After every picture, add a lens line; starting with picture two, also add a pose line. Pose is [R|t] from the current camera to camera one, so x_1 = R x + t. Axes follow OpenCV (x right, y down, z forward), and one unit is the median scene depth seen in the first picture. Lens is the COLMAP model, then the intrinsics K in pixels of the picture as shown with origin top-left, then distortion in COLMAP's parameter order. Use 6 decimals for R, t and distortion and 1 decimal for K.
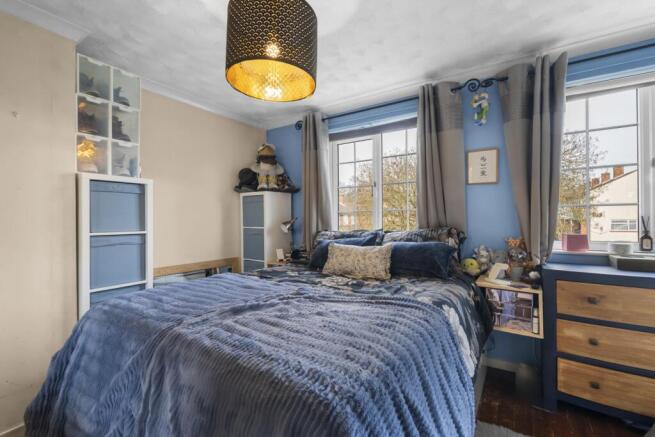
lens RADIAL K [[288.4, 0, 327.5], [0, 288.4, 218.5], [0, 0, 1]] dist [0.000125, 0.000129]
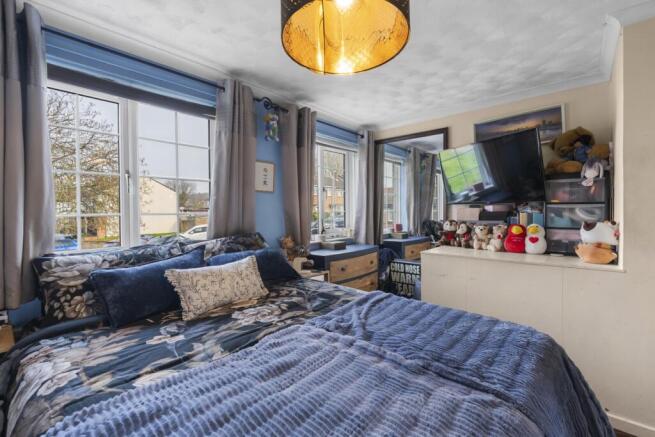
lens RADIAL K [[288.4, 0, 327.5], [0, 288.4, 218.5], [0, 0, 1]] dist [0.000125, 0.000129]
pose [[0.157739, -0.030692, 0.987004, -0.555545], [-0.008058, 0.999444, 0.032366, -0.054345], [-0.987448, -0.013059, 0.157404, 0.573402]]
